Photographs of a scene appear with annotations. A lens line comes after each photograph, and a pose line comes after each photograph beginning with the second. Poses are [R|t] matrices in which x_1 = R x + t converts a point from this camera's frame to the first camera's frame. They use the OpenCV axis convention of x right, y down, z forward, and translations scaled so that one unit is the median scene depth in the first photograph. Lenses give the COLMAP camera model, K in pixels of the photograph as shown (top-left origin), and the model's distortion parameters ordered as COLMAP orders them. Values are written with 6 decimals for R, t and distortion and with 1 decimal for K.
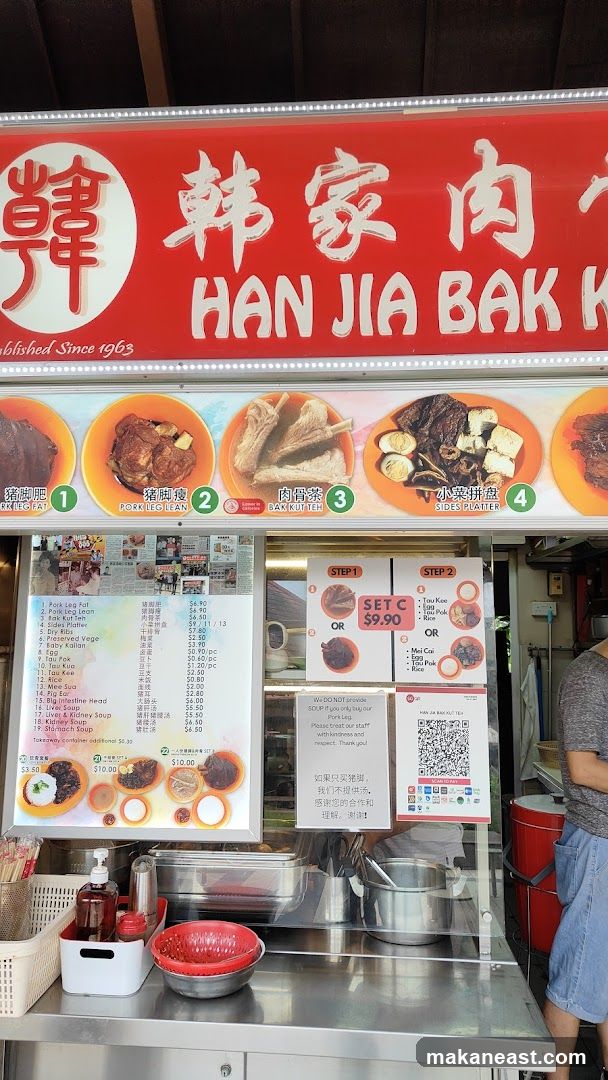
lens RADIAL K [[737.7, 0, 299.1], [0, 737.7, 538.5], [0, 0, 1]] dist [0.030247, -0.009482]
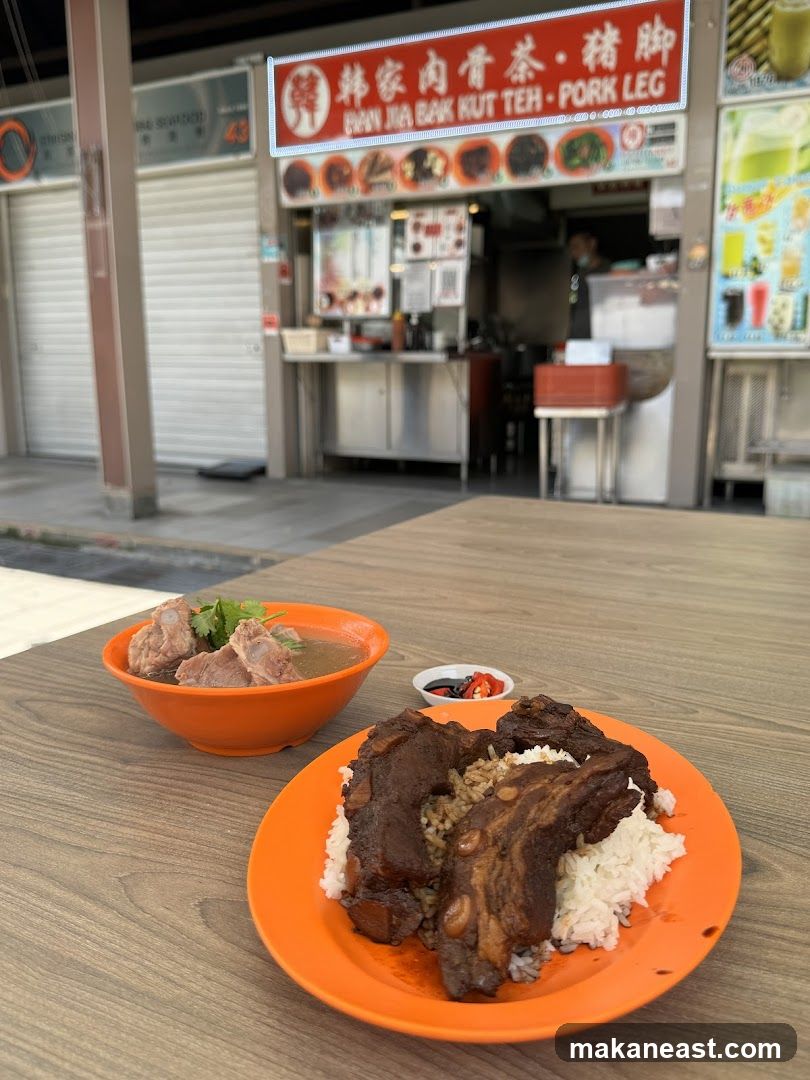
lens RADIAL K [[965.8, 0, 416.0], [0, 965.8, 530.3], [0, 0, 1]] dist [0.018941, -0.025505]
pose [[0.917216, 0.061938, -0.393547, 1.759796], [0.052473, 0.960452, 0.273455, 0.215394], [0.394921, -0.271468, 0.877692, -2.773092]]
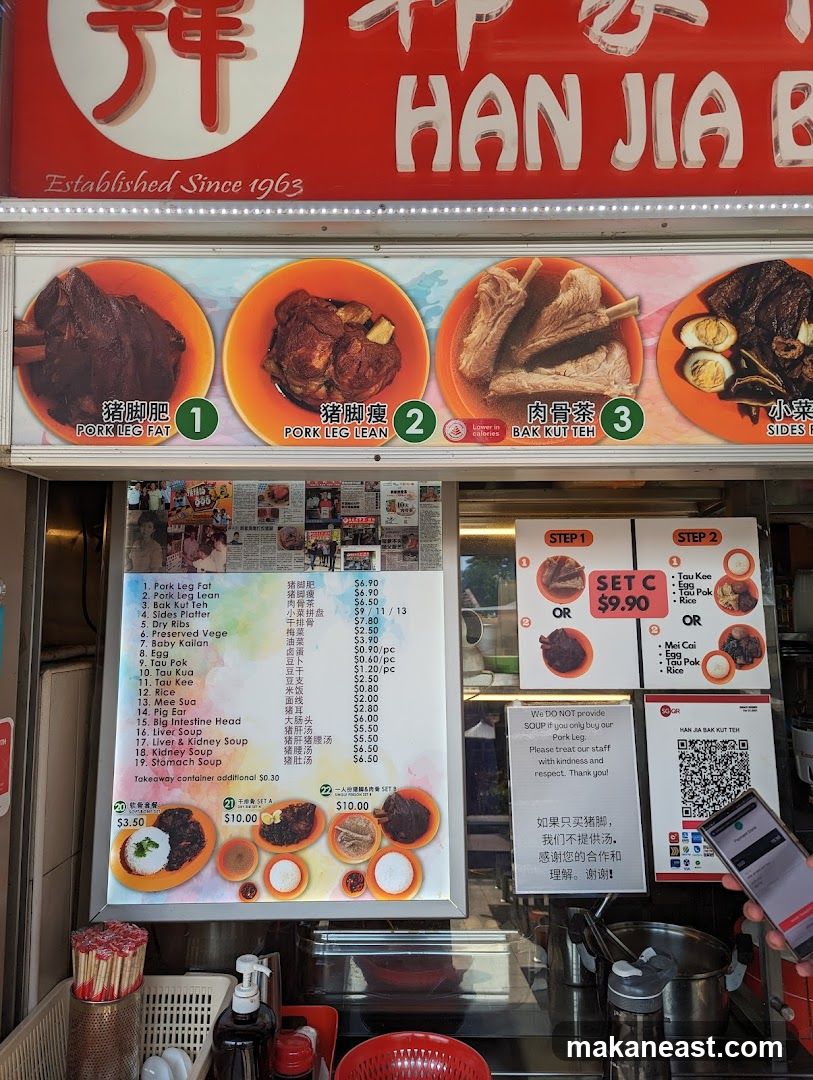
lens RADIAL K [[751.0, 0, 400.6], [0, 751.0, 547.9], [0, 0, 1]] dist [0.058935, -0.033139]
pose [[0.997729, -0.003204, 0.067274, -0.184353], [0.001812, 0.999783, 0.020744, 0.046869], [-0.067326, -0.020575, 0.997519, 0.324051]]
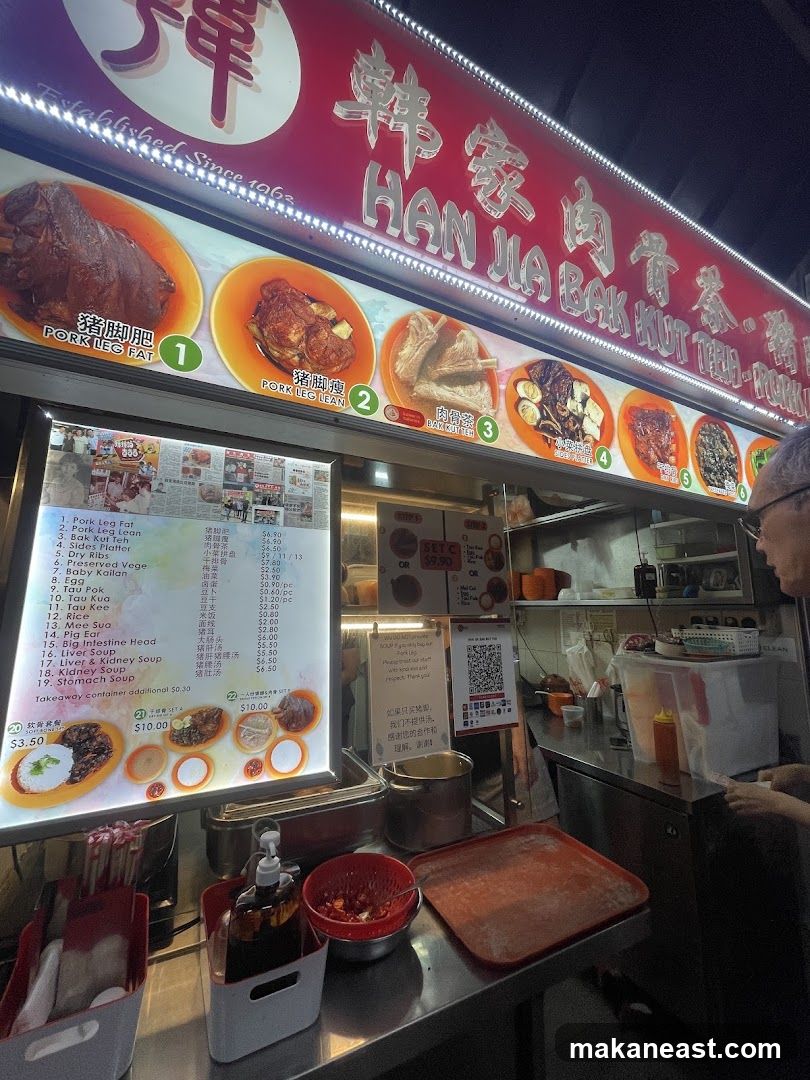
lens RADIAL K [[437.0, 0, 410.5], [0, 437.0, 538.3], [0, 0, 1]] dist [-0.005931, 0.002288]
pose [[0.847001, 0.083655, 0.524968, -0.337013], [-0.063552, 0.996393, -0.056241, 0.136615], [-0.527779, 0.014273, 0.849262, 0.523965]]
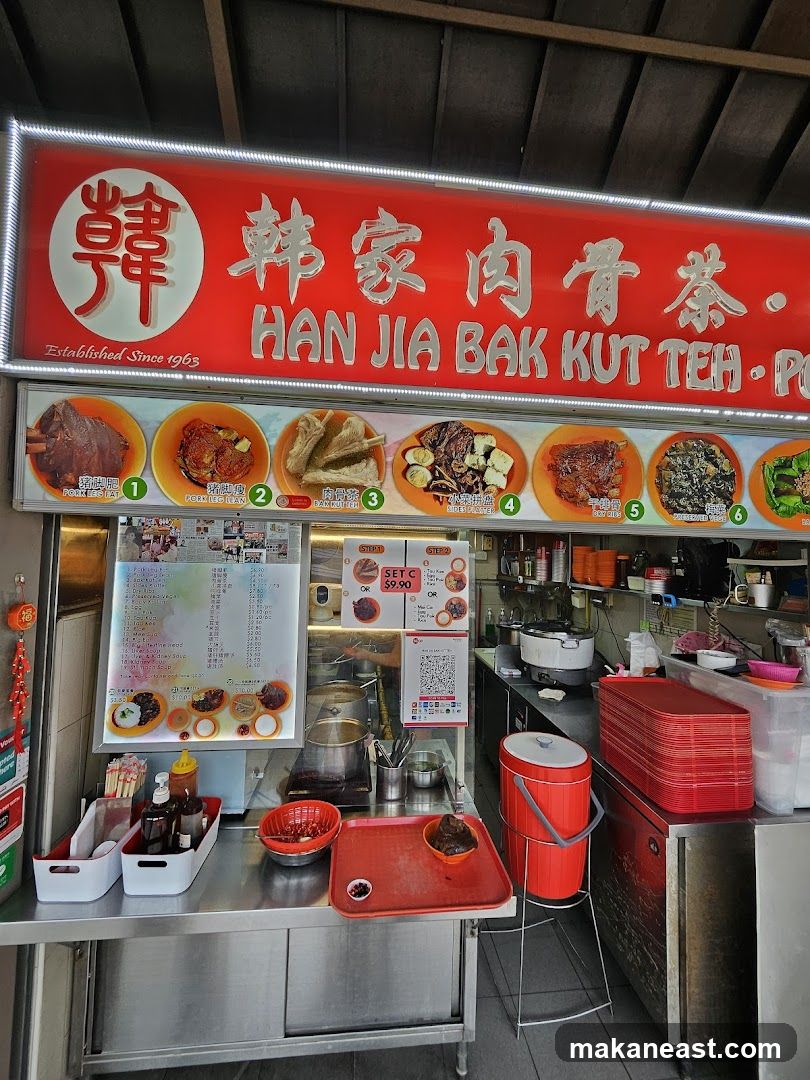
lens RADIAL K [[437.0, 0, 408.1], [0, 437.0, 538.9], [0, 0, 1]] dist [-0.005931, 0.002288]
pose [[0.984864, 0.026260, 0.171325, -0.010746], [-0.040469, 0.995975, 0.079978, -0.047052], [-0.168536, -0.085701, 0.981963, 0.248670]]
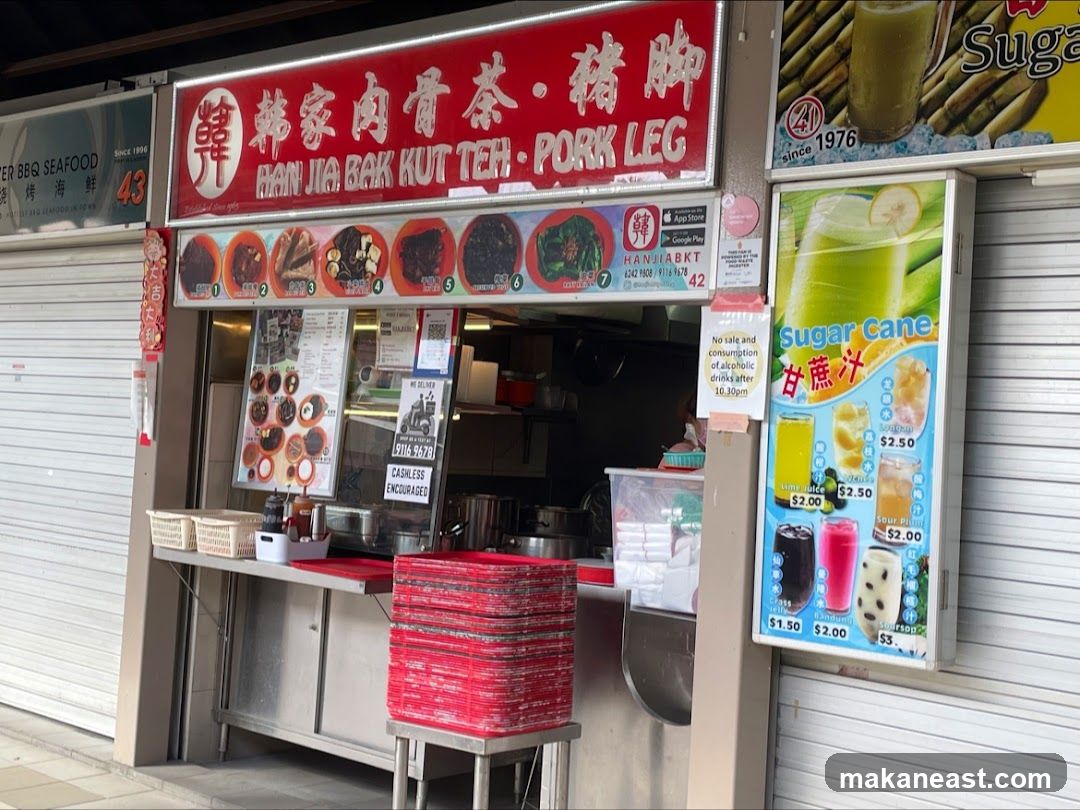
lens RADIAL K [[1505.1, 0, 539.0], [0, 1505.1, 389.2], [0, 0, 1]] dist [0.145628, 0.000000]
pose [[0.783985, 0.022757, -0.620362, 2.661633], [0.014827, 0.998356, 0.055361, -0.003724], [0.620602, -0.052601, 0.782359, -1.467414]]
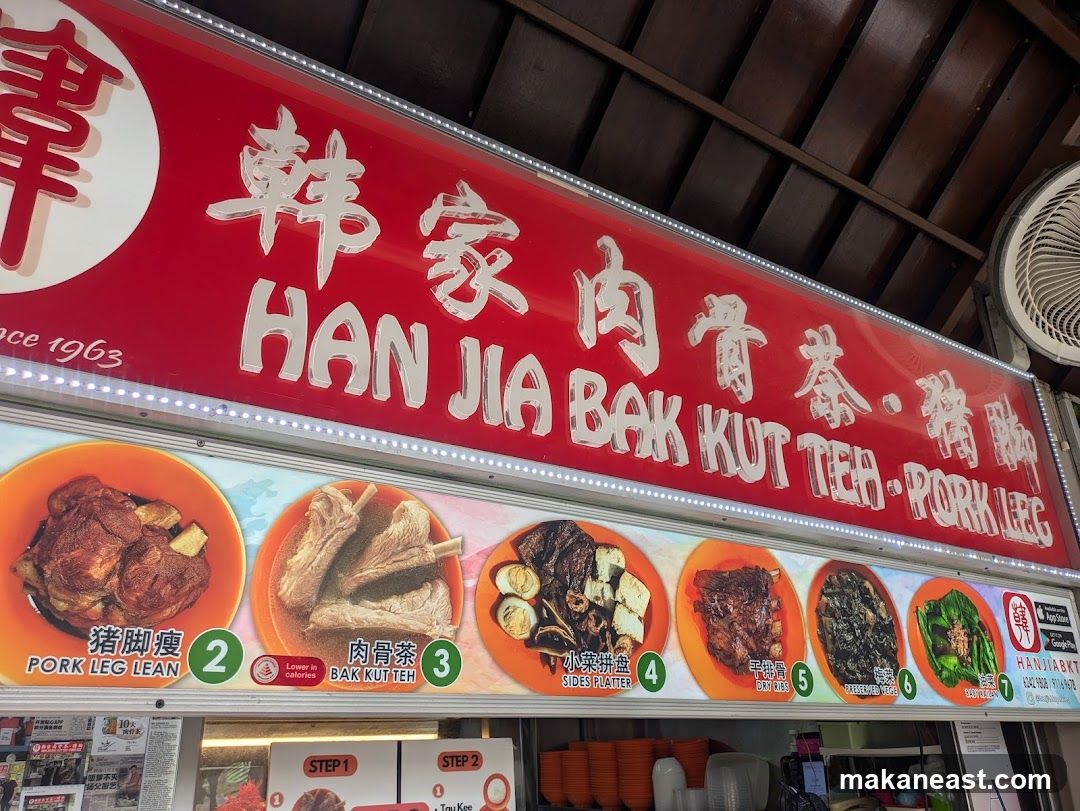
lens RADIAL K [[818.6, 0, 538.8], [0, 818.6, 404.5], [0, 0, 1]] dist [0.039351, -0.037384]
pose [[0.782745, 0.218002, 0.582912, -0.330382], [-0.046964, 0.954661, -0.293968, -0.060444], [-0.620569, 0.202726, 0.757494, 0.357369]]
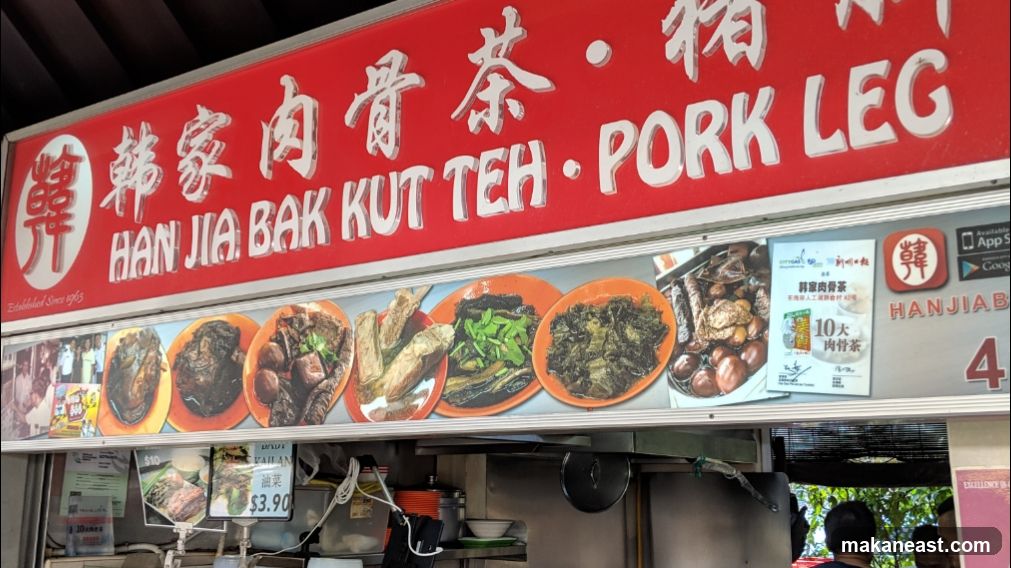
lens RADIAL K [[1038.3, 0, 523.8], [0, 1038.3, 251.2], [0, 0, 1]] dist [0.047472, 0.000000]
pose [[0.858591, -0.122031, -0.497926, 1.258725], [0.066613, 0.989578, -0.127663, -0.062727], [0.508315, 0.076442, 0.857772, -0.109130]]
